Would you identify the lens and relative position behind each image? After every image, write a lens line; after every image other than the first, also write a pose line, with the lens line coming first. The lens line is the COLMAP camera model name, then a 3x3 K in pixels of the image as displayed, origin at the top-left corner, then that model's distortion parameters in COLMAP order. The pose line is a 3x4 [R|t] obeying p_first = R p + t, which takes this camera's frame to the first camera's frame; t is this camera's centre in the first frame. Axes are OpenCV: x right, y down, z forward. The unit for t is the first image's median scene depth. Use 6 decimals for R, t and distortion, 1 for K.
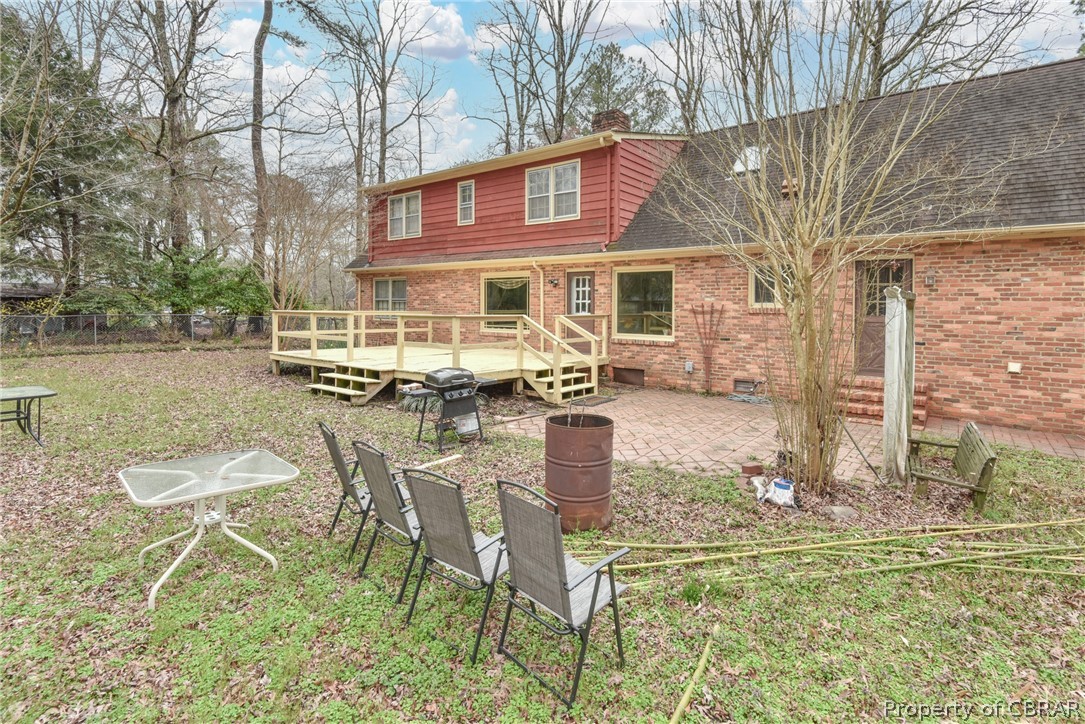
lens RADIAL K [[543.1, 0, 542.5], [0, 543.1, 362.0], [0, 0, 1]] dist [0.000226, 0.000000]
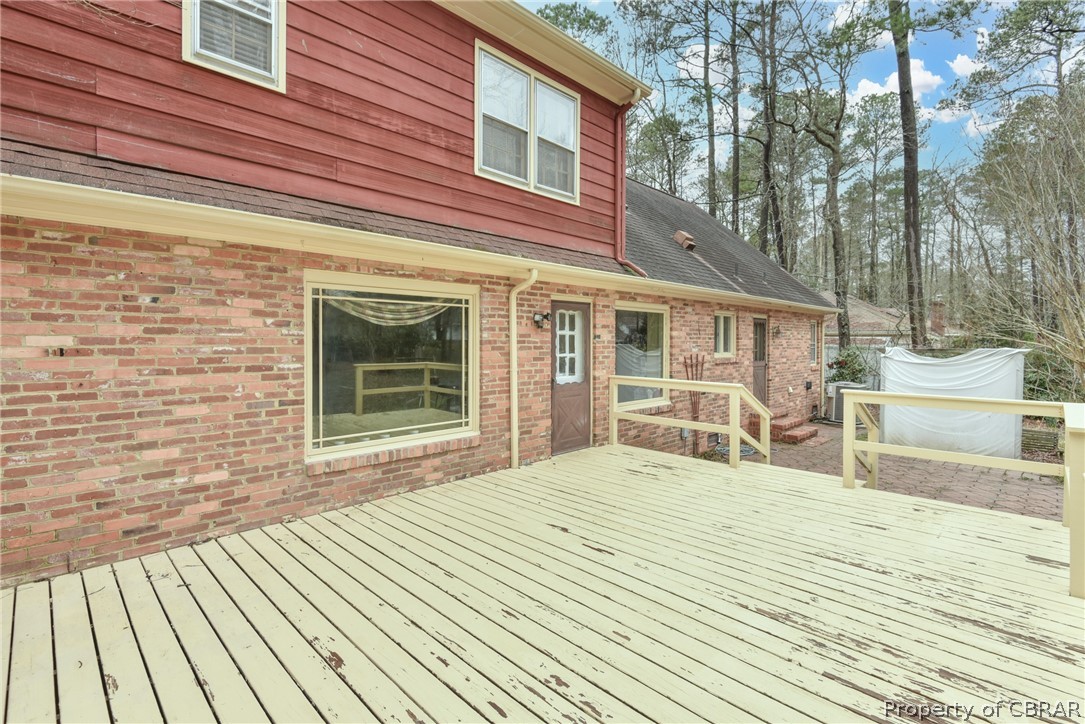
lens RADIAL K [[502.9, 0, 542.5], [0, 502.9, 362.0], [0, 0, 1]] dist [-0.000081, -0.000038]
pose [[0.098275, -0.046720, 0.994062, -0.435173], [0.102123, 0.994097, 0.036625, -0.126685], [-0.989905, 0.097918, 0.102466, 0.977598]]
